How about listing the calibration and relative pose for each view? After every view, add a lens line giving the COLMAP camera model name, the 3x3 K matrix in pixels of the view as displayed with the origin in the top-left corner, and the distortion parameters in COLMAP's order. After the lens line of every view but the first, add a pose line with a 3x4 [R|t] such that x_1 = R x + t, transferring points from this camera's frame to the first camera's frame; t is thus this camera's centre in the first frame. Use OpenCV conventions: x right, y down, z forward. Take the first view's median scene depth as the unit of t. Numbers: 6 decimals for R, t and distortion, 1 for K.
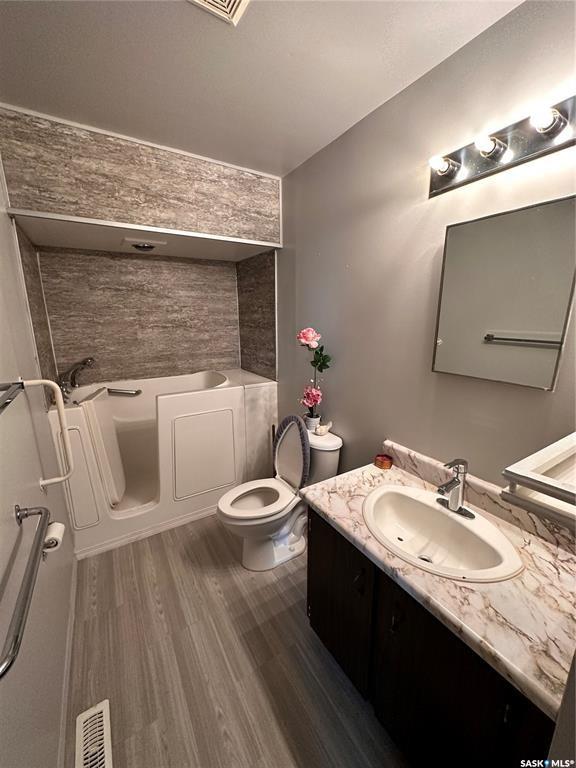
lens RADIAL K [[305.3, 0, 289.7], [0, 305.3, 384.0], [0, 0, 1]] dist [-0.007009, 0.000561]
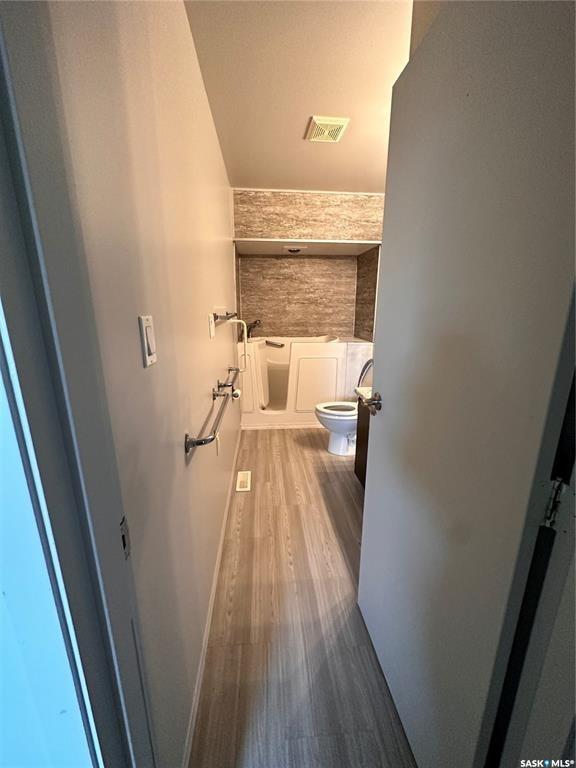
lens RADIAL K [[305.3, 0, 287.5], [0, 305.3, 383.0], [0, 0, 1]] dist [-0.007009, 0.000561]
pose [[0.888311, 0.116259, -0.444284, 0.300980], [-0.107481, 0.993188, 0.044995, 0.185204], [0.446488, 0.007783, 0.894756, -0.476620]]
